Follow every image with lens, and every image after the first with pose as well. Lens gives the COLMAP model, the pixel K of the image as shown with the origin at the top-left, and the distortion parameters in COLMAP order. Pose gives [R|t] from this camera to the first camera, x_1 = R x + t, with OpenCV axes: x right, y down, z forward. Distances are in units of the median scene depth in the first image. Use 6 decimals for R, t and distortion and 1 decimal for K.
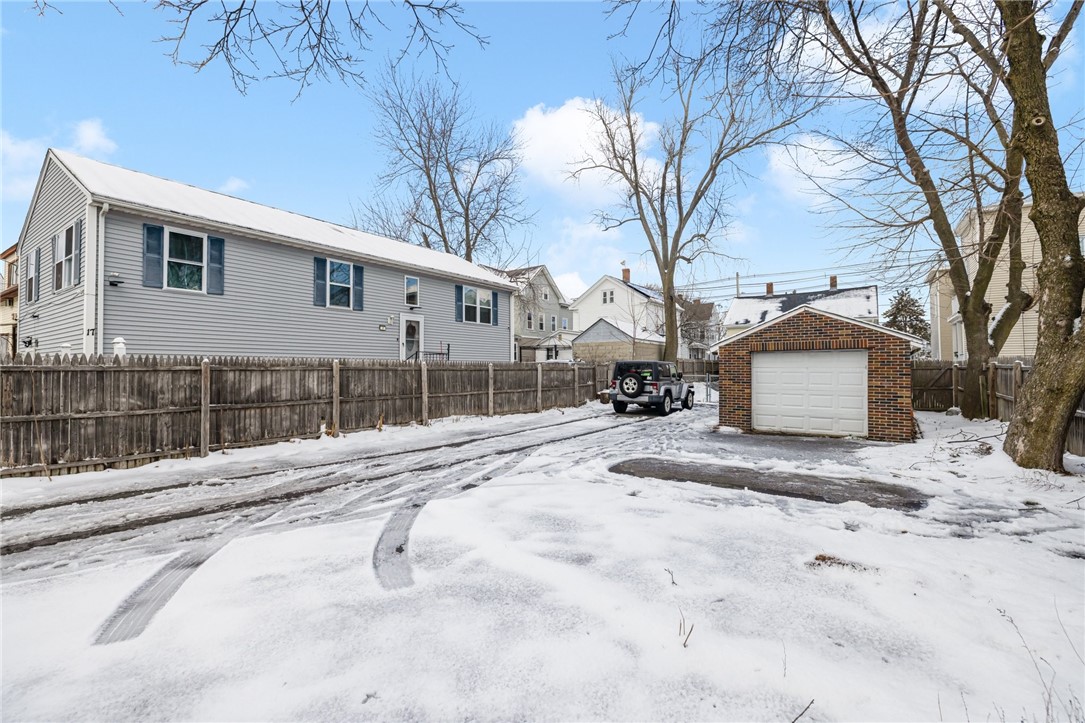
lens RADIAL K [[484.7, 0, 538.0], [0, 484.7, 358.0], [0, 0, 1]] dist [-0.011025, 0.005517]
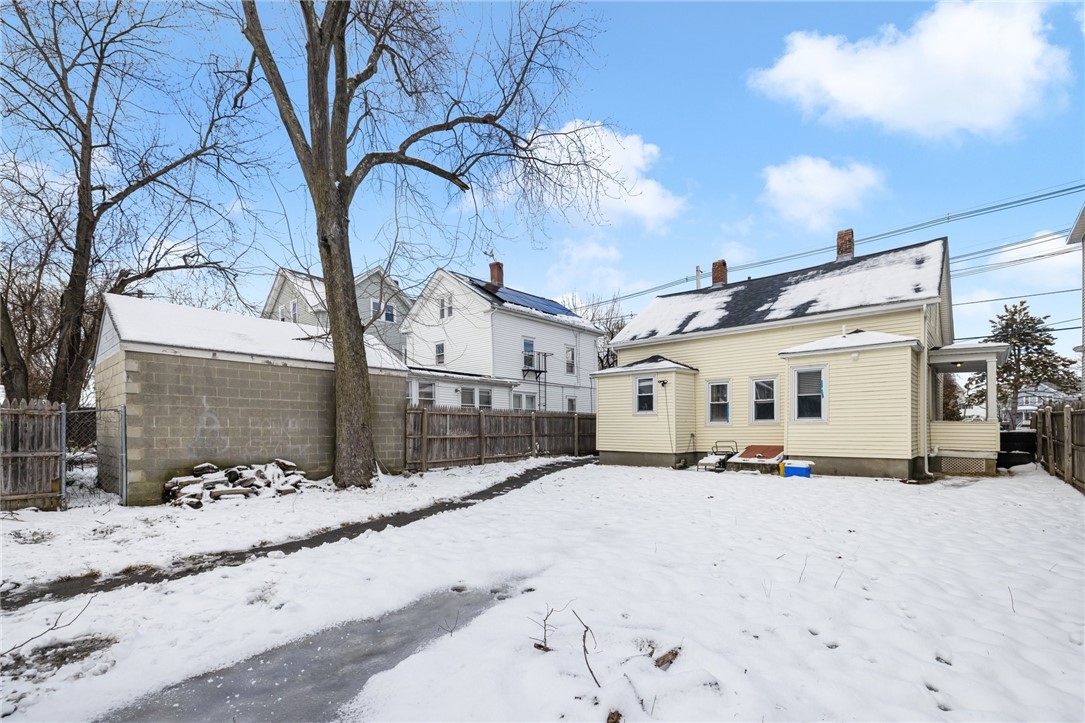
lens RADIAL K [[487.7, 0, 532.9], [0, 487.7, 435.3], [0, 0, 1]] dist [0.001900, 0.000285]
pose [[0.991668, 0.004220, -0.128753, 1.102248], [0.000271, 0.999393, 0.034845, 0.030130], [0.128822, -0.034589, 0.991064, 1.442134]]
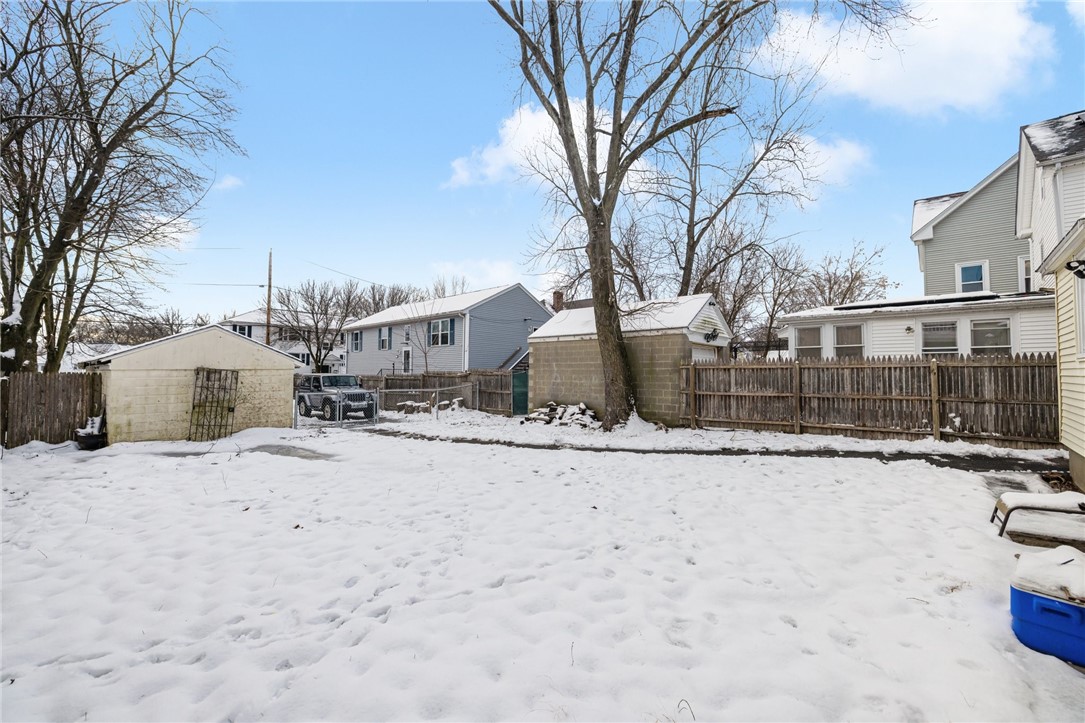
lens RADIAL K [[455.0, 0, 535.5], [0, 455.0, 361.9], [0, 0, 1]] dist [-0.000528, 0.000024]
pose [[-0.138436, -0.029442, -0.989934, 1.756414], [0.015437, 0.999372, -0.031881, 0.030986], [0.990251, -0.019696, -0.137894, 2.292502]]
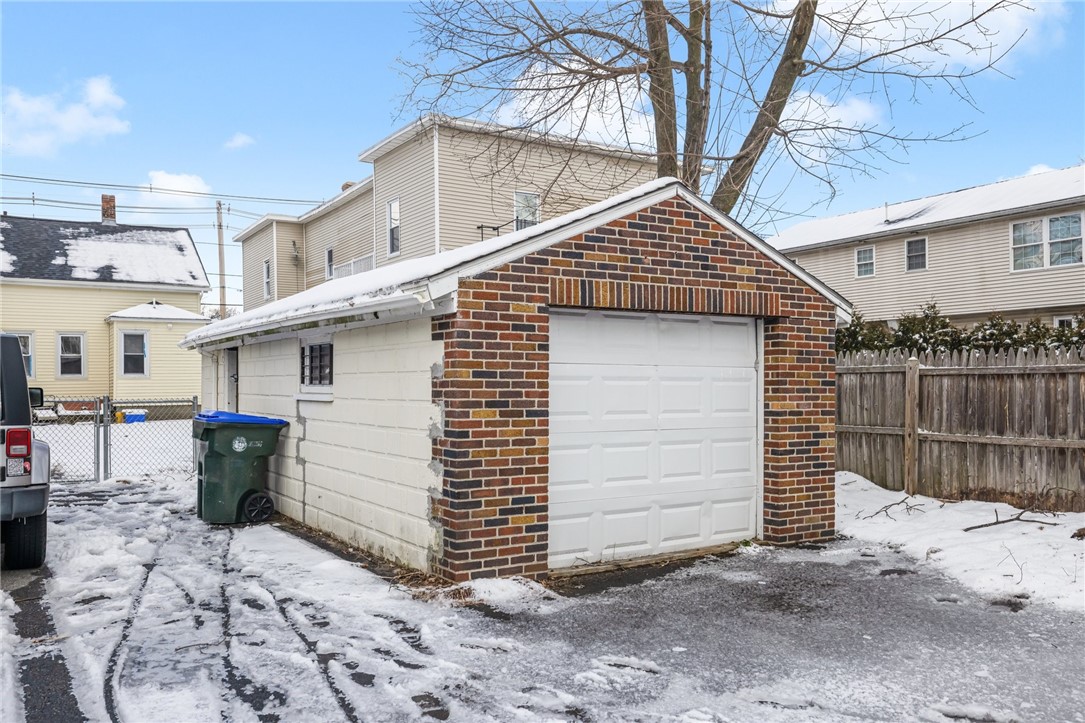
lens RADIAL K [[841.4, 0, 536.8], [0, 841.4, 396.6], [0, 0, 1]] dist [-0.003612, -0.000749]
pose [[0.380263, -0.009825, 0.924826, -0.030661], [-0.017485, 0.999689, 0.017810, 0.031613], [-0.924713, -0.022943, 0.379973, 0.803847]]
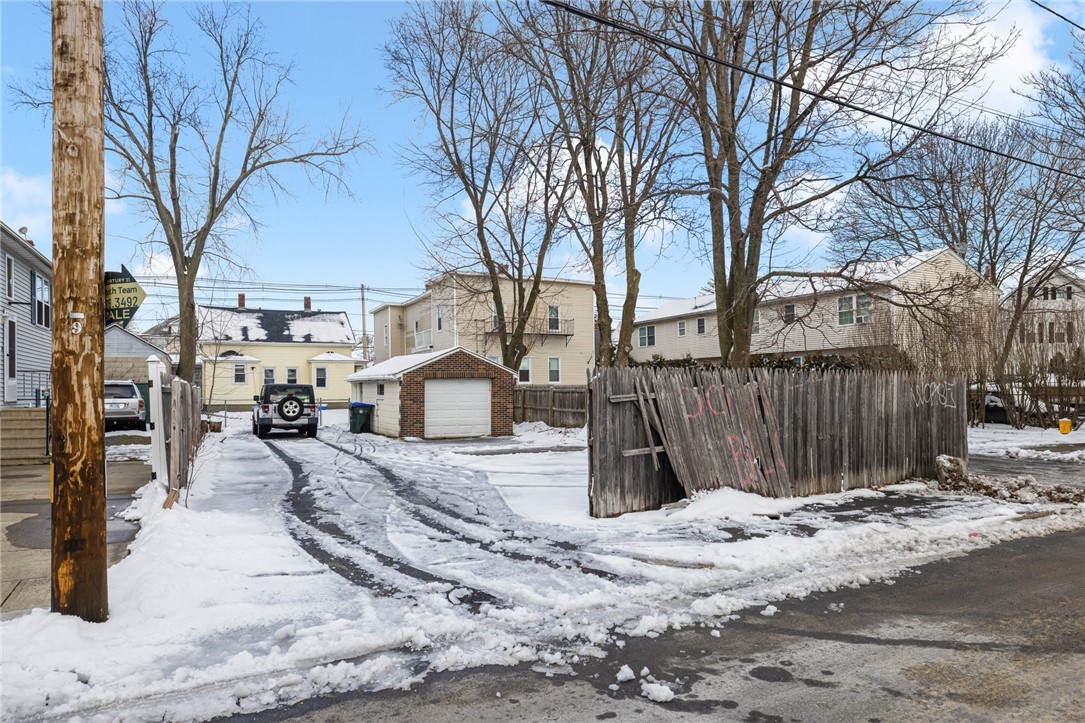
lens RADIAL K [[660.9, 0, 534.9], [0, 660.9, 392.8], [0, 0, 1]] dist [-0.005034, -0.000685]
pose [[0.480559, -0.003282, 0.876956, -0.978059], [-0.015724, 0.999800, 0.012358, -0.000621], [-0.876821, -0.019728, 0.480412, -0.121959]]
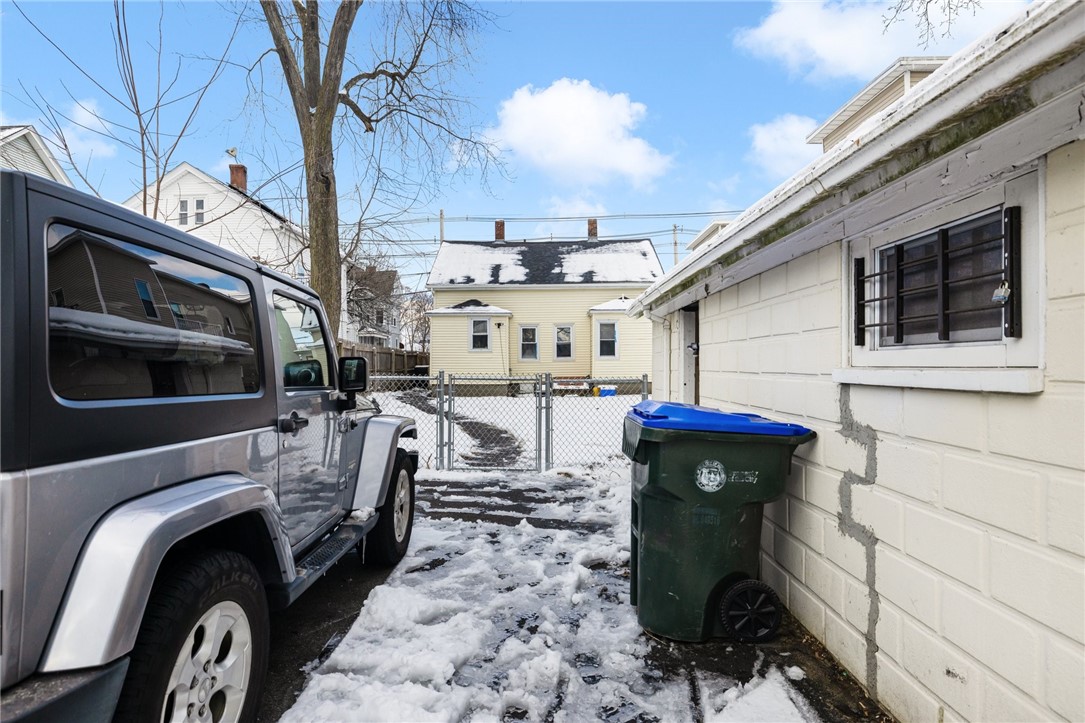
lens RADIAL K [[602.1, 0, 542.5], [0, 602.1, 361.5], [0, 0, 1]] dist [-0.016924, -0.000039]
pose [[0.823634, 0.006788, 0.567082, 0.332124], [-0.010465, 0.999940, 0.003230, 0.042889], [-0.567026, -0.008595, 0.823655, 1.139740]]
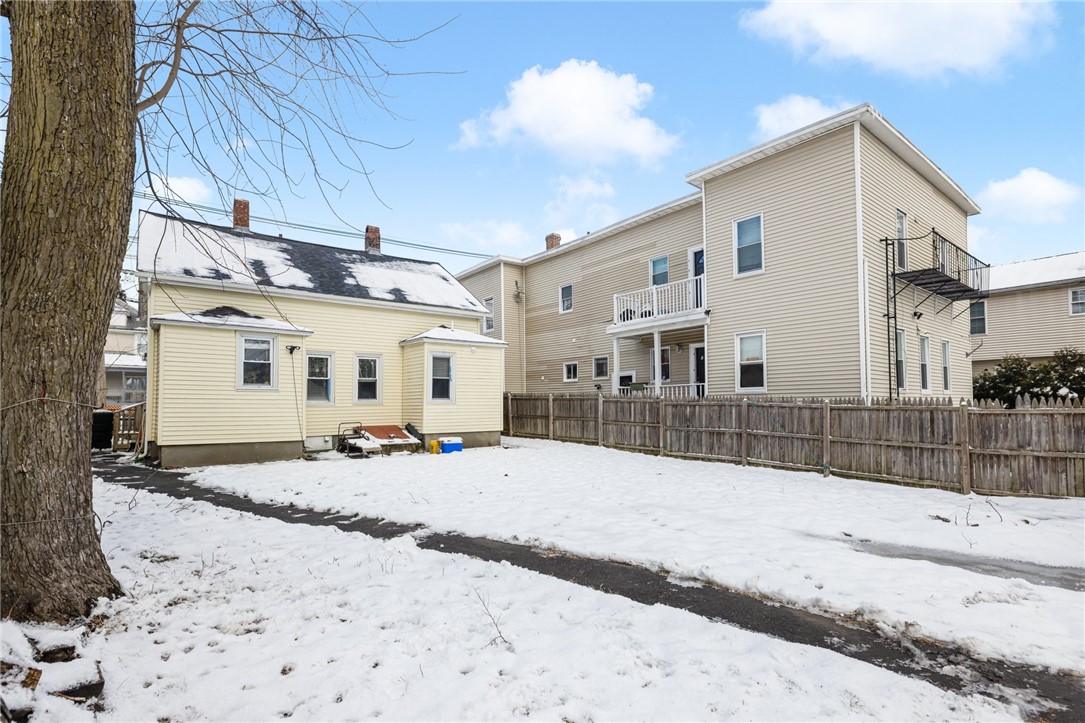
lens RADIAL K [[520.6, 0, 539.6], [0, 520.6, 392.7], [0, 0, 1]] dist [-0.011550, 0.000050]
pose [[0.294127, 0.027700, 0.955365, 0.434904], [-0.017984, 0.999563, -0.023445, 0.040119], [-0.955597, -0.010286, 0.294497, 1.972151]]
